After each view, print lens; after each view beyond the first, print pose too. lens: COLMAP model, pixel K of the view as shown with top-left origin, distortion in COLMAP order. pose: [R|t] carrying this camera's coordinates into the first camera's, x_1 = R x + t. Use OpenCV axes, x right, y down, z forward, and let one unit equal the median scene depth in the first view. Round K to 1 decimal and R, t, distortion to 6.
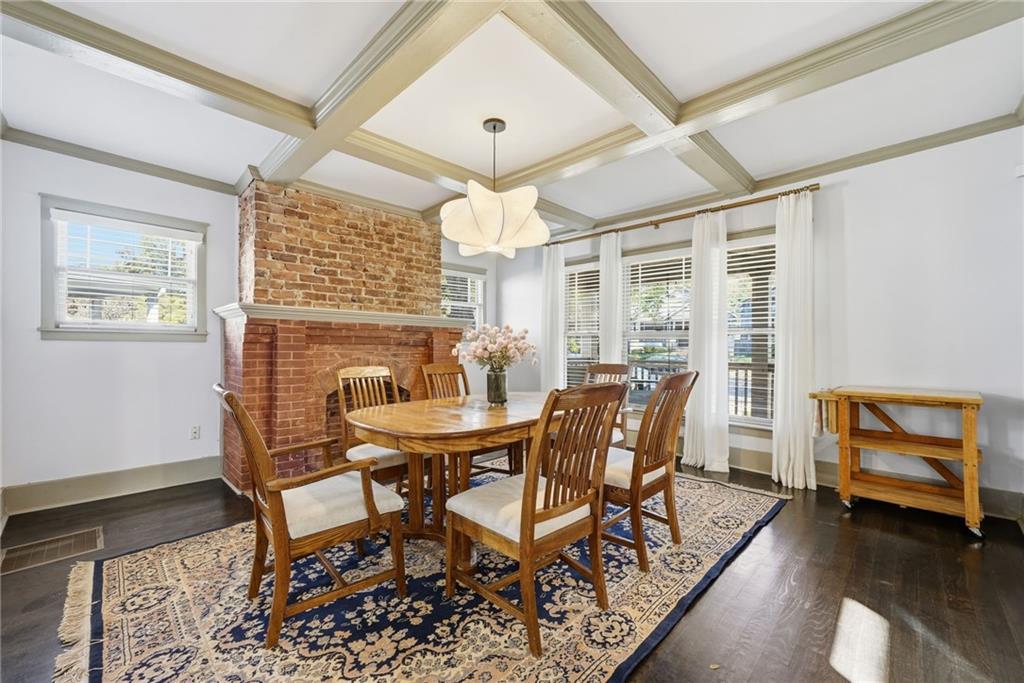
lens RADIAL K [[408.8, 0, 510.3], [0, 408.8, 350.5], [0, 0, 1]] dist [-0.002731, -0.000132]
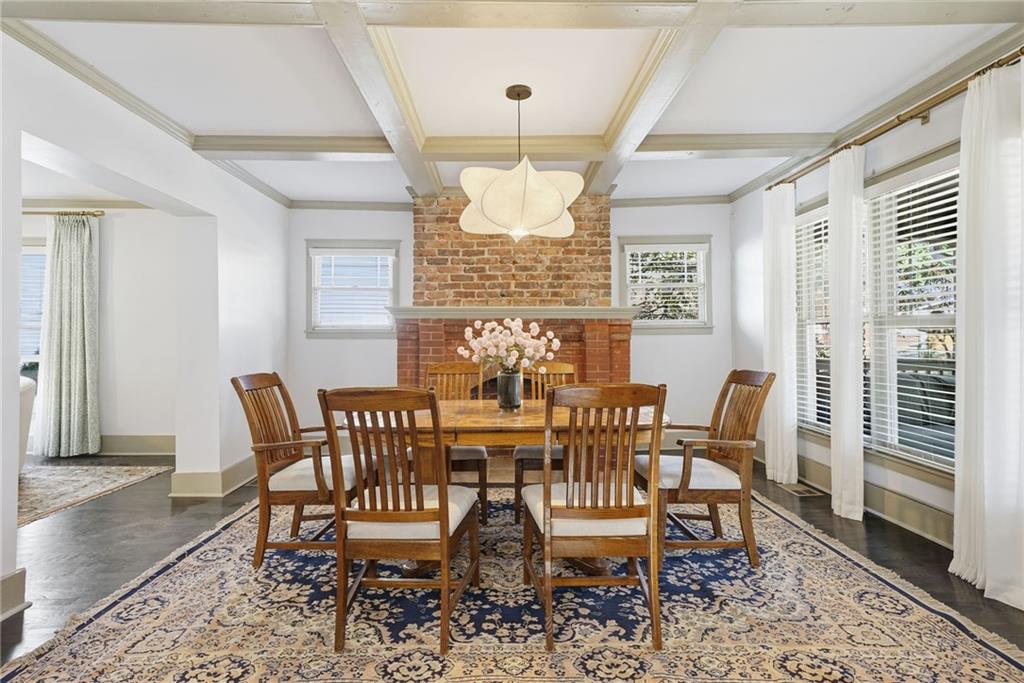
lens RADIAL K [[513.5, 0, 509.1], [0, 513.5, 335.4], [0, 0, 1]] dist [0.013387, 0.001138]
pose [[0.709670, -0.008158, -0.704487, 0.539986], [-0.001423, 0.999914, -0.013013, -0.011195], [0.704533, 0.010237, 0.709598, 0.156604]]
